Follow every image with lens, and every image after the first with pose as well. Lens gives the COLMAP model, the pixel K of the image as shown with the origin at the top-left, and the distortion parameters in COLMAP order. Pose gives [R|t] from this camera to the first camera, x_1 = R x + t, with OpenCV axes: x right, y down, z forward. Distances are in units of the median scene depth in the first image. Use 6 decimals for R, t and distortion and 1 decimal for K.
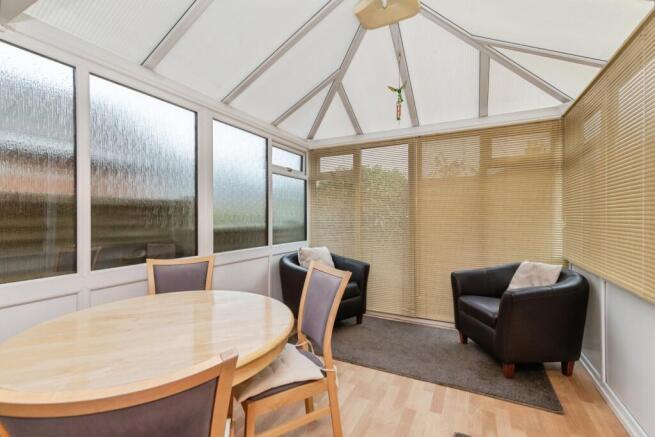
lens RADIAL K [[296.7, 0, 323.4], [0, 296.7, 217.3], [0, 0, 1]] dist [0.010917, -0.000998]
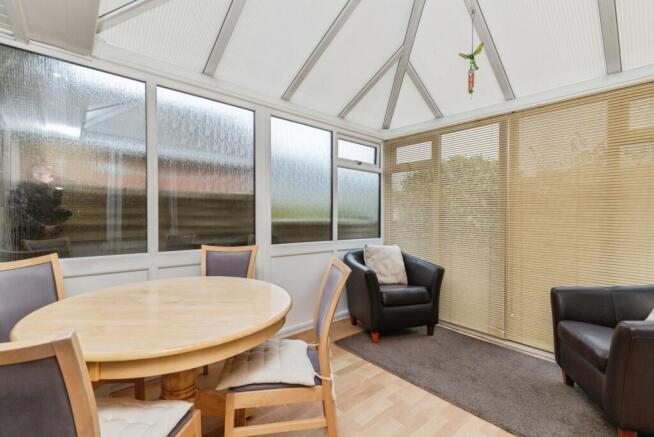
lens RADIAL K [[296.3, 0, 328.2], [0, 296.3, 218.0], [0, 0, 1]] dist [0.010917, -0.000998]
pose [[0.929460, 0.020548, -0.368350, 0.192325], [-0.018113, 0.999785, 0.010067, 0.012968], [0.368478, -0.002685, 0.929633, 0.097180]]
